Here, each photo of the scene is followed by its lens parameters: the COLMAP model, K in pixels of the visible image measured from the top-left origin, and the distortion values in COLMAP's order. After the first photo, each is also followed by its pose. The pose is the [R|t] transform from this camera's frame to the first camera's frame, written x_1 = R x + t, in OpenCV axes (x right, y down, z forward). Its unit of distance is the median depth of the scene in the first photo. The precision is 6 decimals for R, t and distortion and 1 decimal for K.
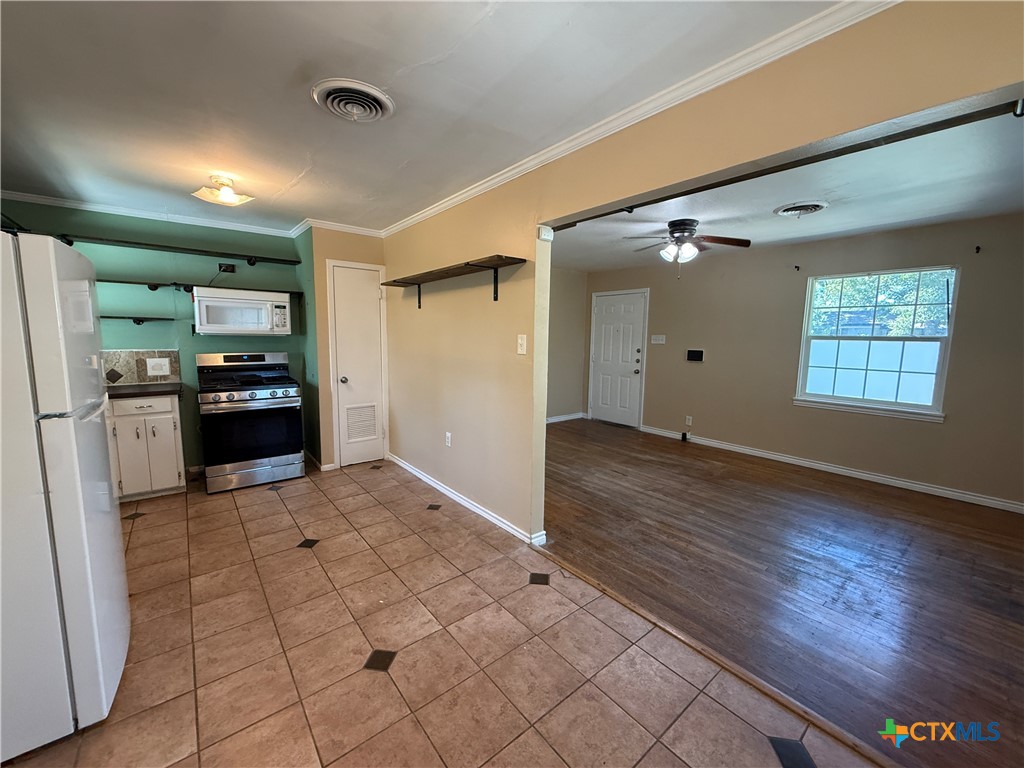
lens RADIAL K [[406.0, 0, 505.8], [0, 406.0, 382.3], [0, 0, 1]] dist [0.002122, -0.000346]
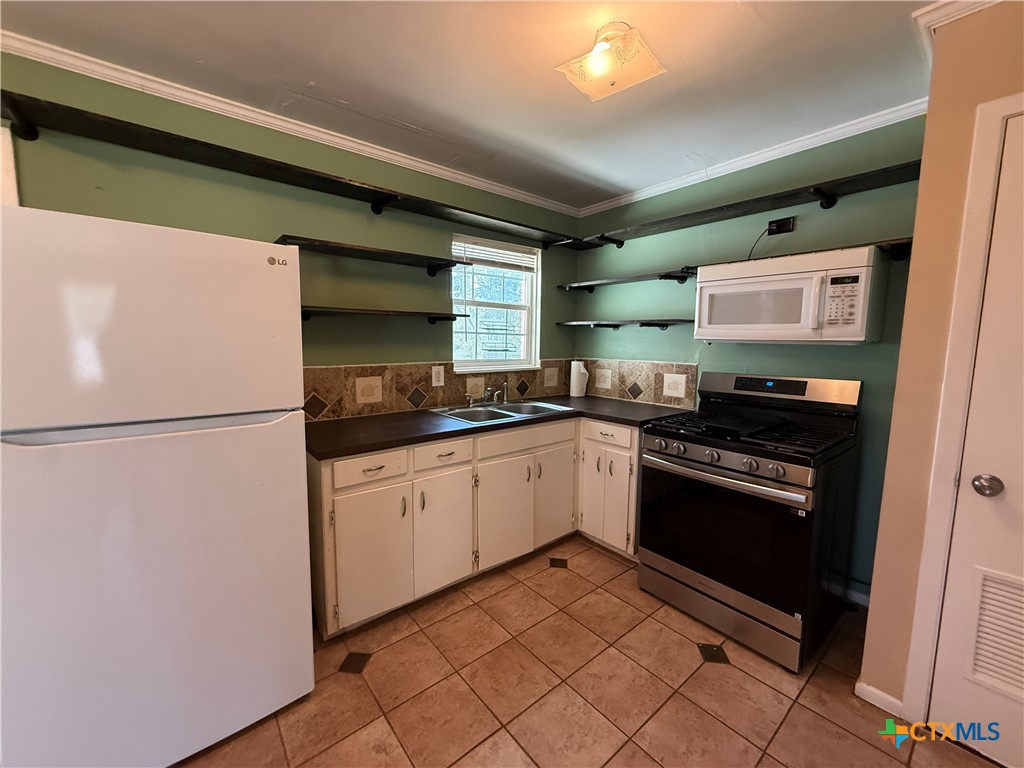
lens RADIAL K [[406.0, 0, 512.0], [0, 406.0, 385.2], [0, 0, 1]] dist [0.002122, -0.000346]
pose [[0.022669, 0.098240, -0.994905, -0.119867], [-0.125554, 0.987561, 0.094654, -0.076889], [0.991828, 0.122768, 0.034721, 0.722496]]
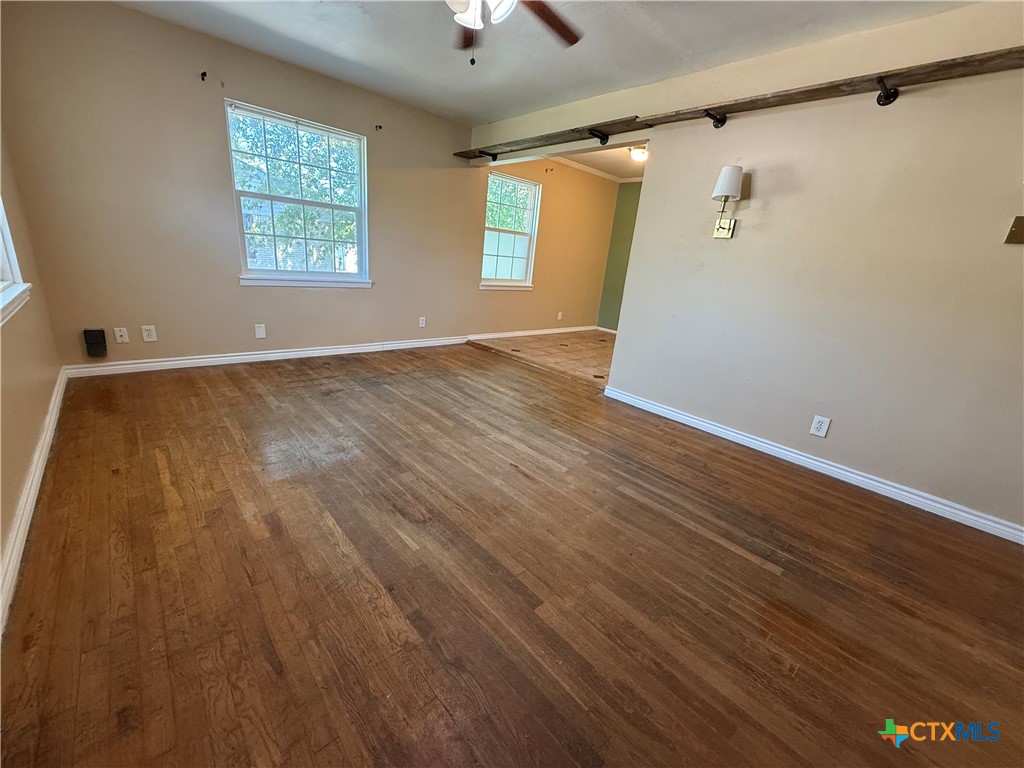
lens RADIAL K [[406.0, 0, 508.8], [0, 406.0, 384.0], [0, 0, 1]] dist [0.002122, -0.000346]
pose [[-0.991934, -0.075862, -0.101549, 0.426440], [-0.111089, 0.906099, 0.408221, -0.114354], [0.061045, 0.416209, -0.907217, 1.696348]]
